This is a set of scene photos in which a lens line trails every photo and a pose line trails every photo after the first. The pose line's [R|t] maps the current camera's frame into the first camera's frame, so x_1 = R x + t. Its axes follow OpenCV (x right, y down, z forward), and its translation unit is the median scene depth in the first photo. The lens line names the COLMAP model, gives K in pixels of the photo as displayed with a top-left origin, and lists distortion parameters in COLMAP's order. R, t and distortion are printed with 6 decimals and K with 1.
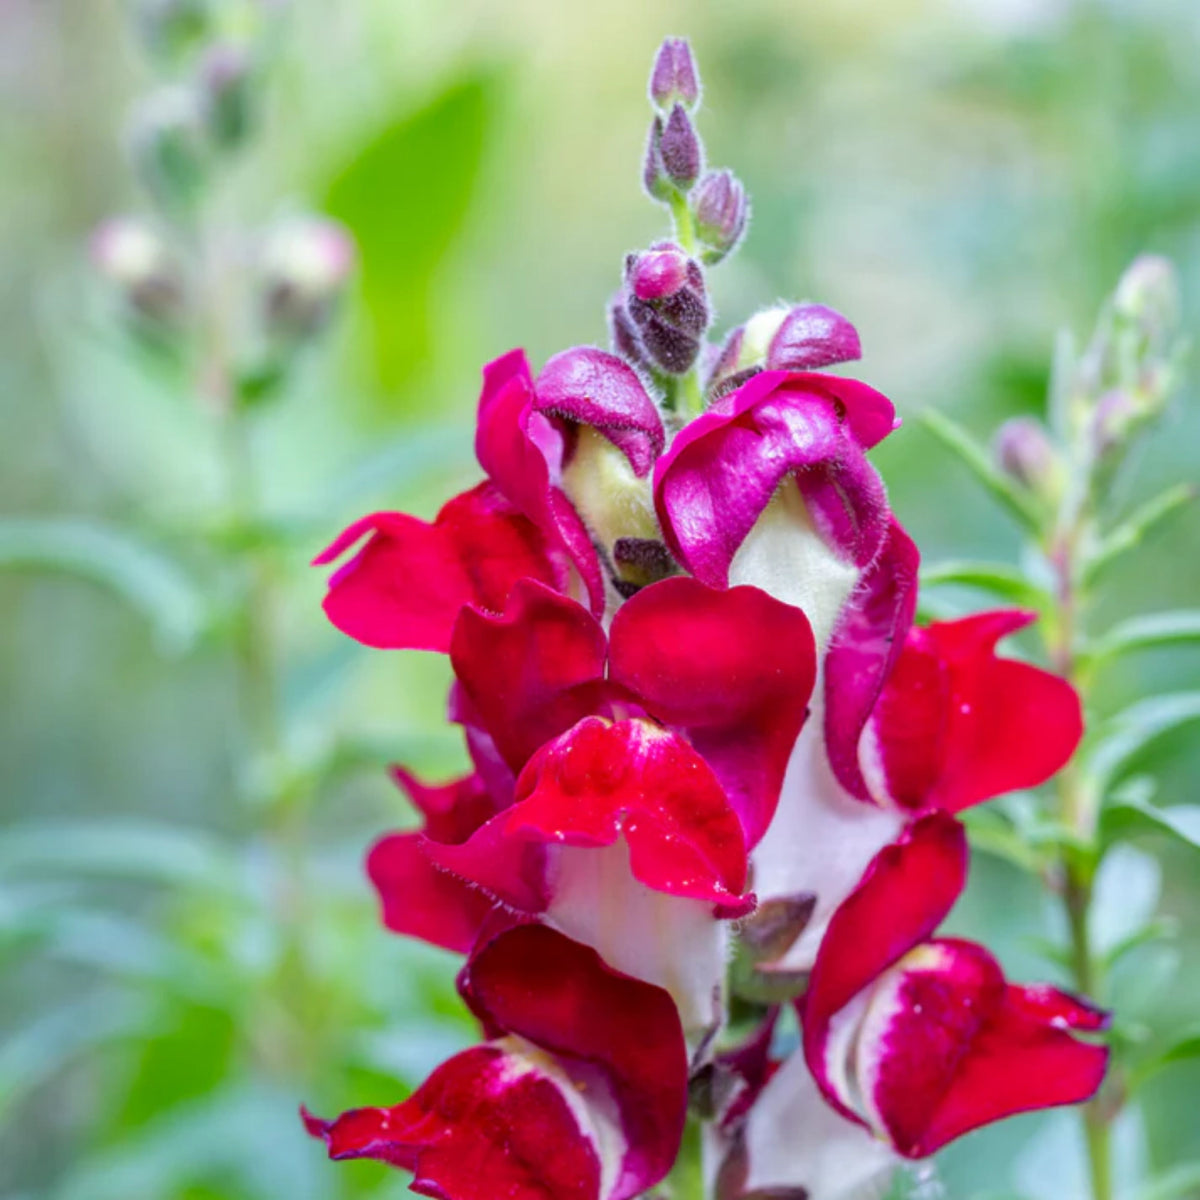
lens RADIAL K [[7591.9, 0, 598.7], [0, 7591.9, 598.3], [0, 0, 1]] dist [0.226531, 0.000000]
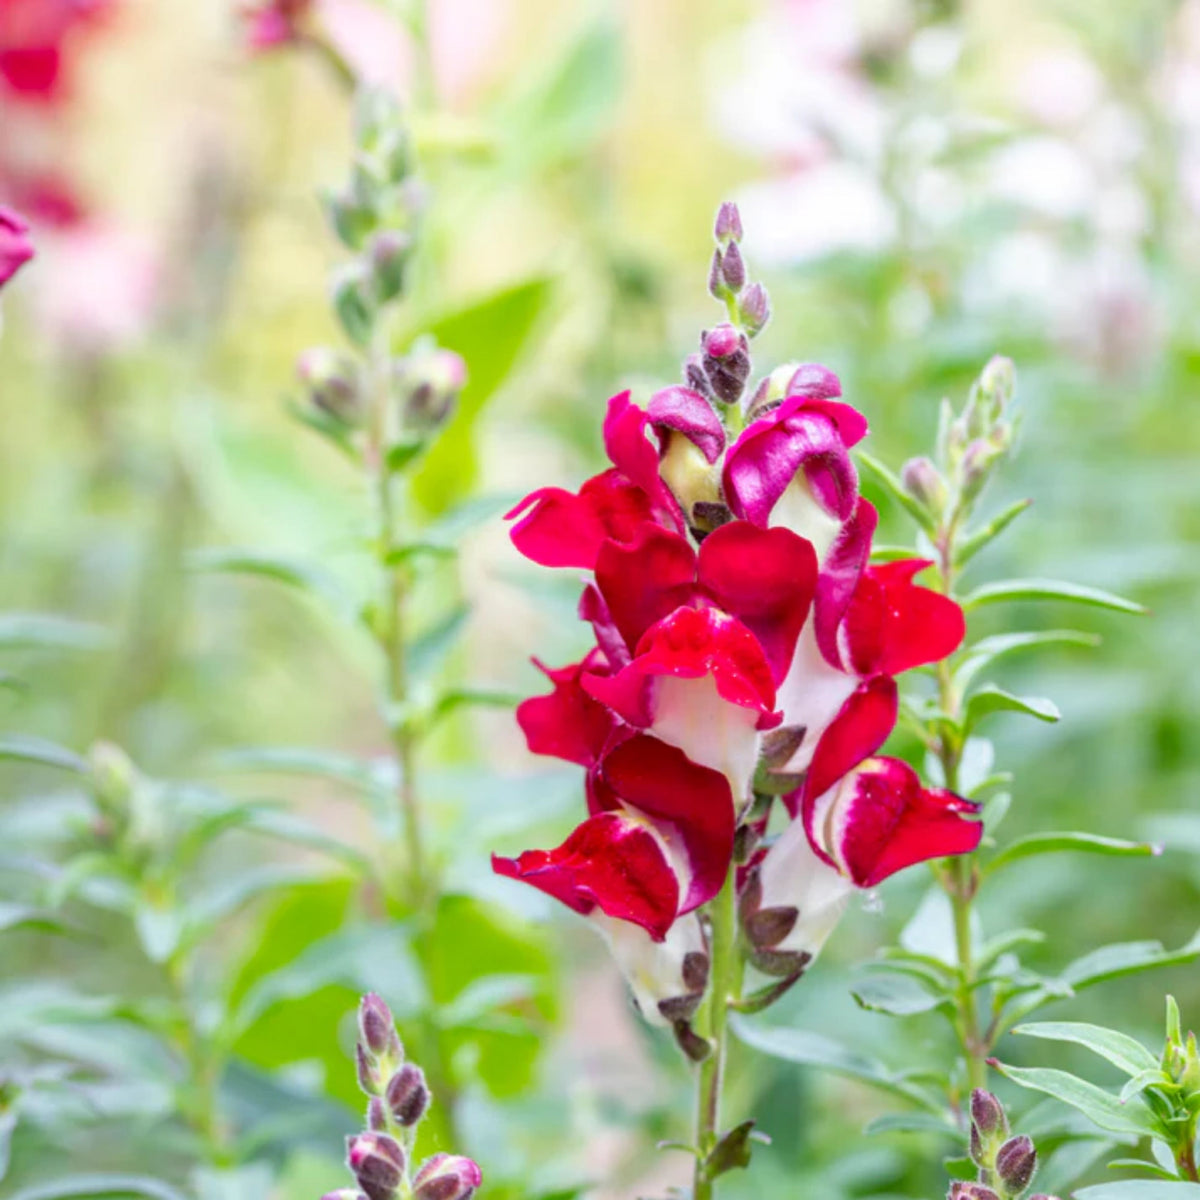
lens RADIAL K [[7591.9, 0, 600.9], [0, 7591.9, 601.1], [0, 0, 1]] dist [0.226531, 0.000000]
pose [[0.996978, 0.010186, 0.077011, -0.143950], [-0.006491, 0.998823, -0.048073, 0.092527], [-0.077410, 0.047428, 0.995871, -0.635901]]
